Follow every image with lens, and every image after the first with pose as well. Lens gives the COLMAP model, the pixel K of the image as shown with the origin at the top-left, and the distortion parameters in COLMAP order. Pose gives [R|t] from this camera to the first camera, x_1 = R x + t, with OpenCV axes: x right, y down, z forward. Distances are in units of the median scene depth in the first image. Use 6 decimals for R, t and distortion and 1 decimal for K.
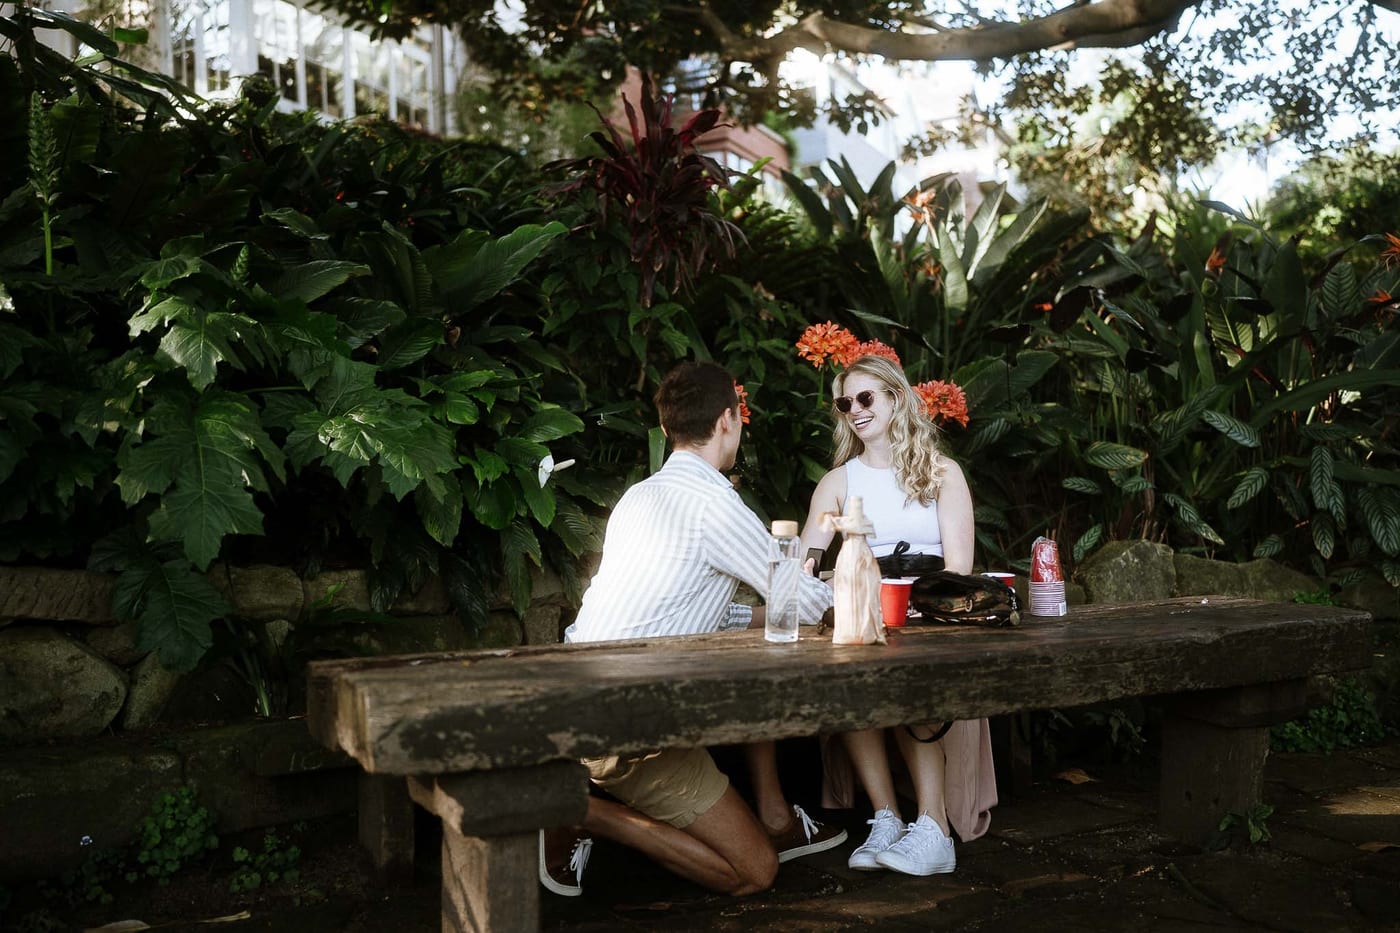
lens RADIAL K [[1374.2, 0, 699.0], [0, 1374.2, 472.9], [0, 0, 1]] dist [-0.026544, 0.136413]
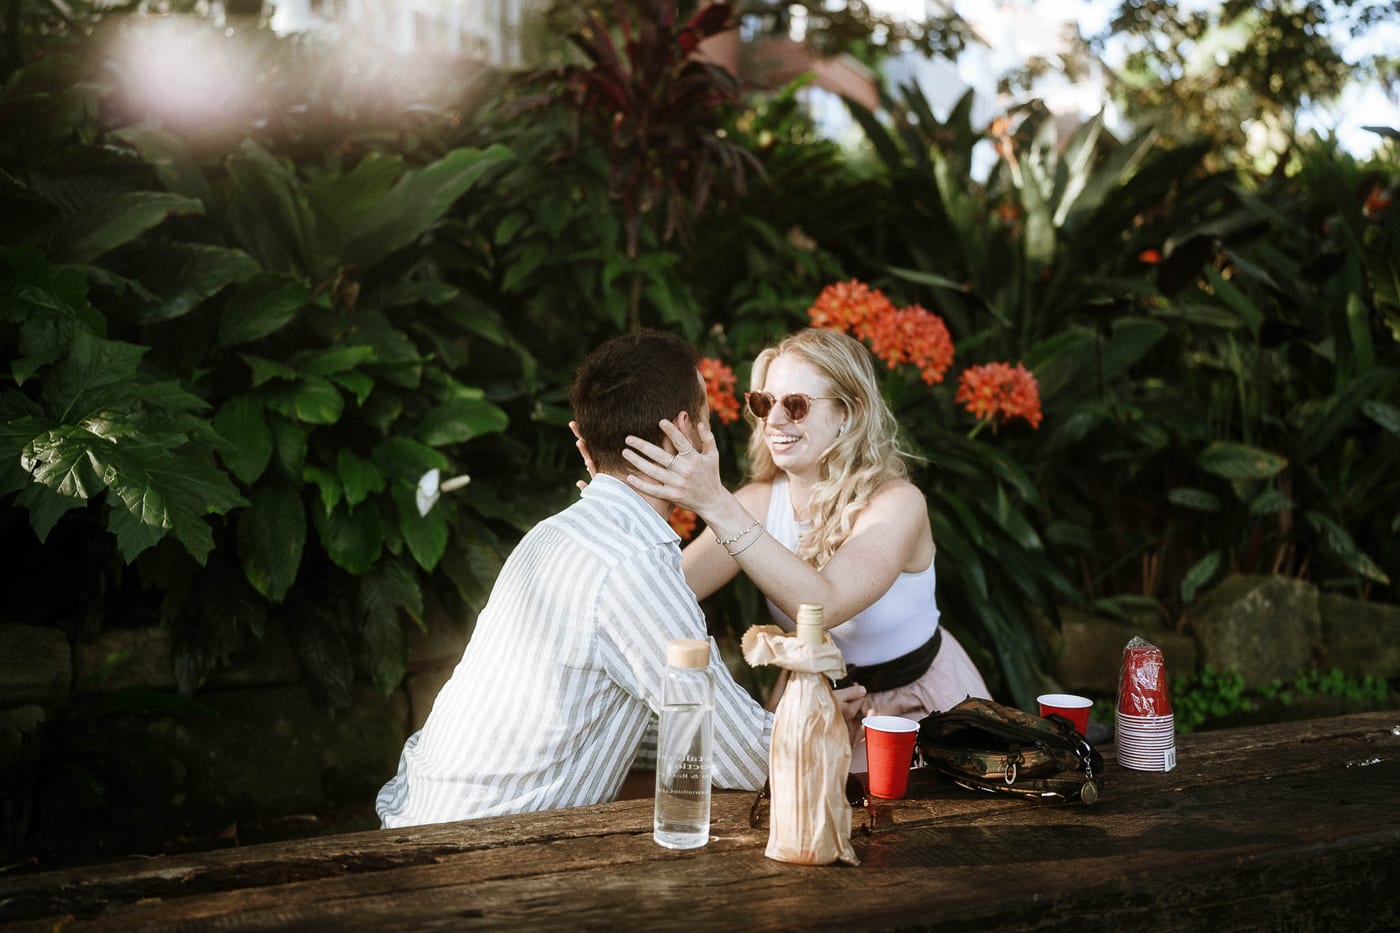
lens RADIAL K [[1378.7, 0, 691.6], [0, 1378.7, 467.8], [0, 0, 1]] dist [-0.040839, 0.170209]
pose [[0.997390, 0.019144, -0.069619, 0.060730], [-0.016567, 0.999162, 0.037419, -0.035493], [0.070277, -0.036168, 0.996872, 0.249536]]
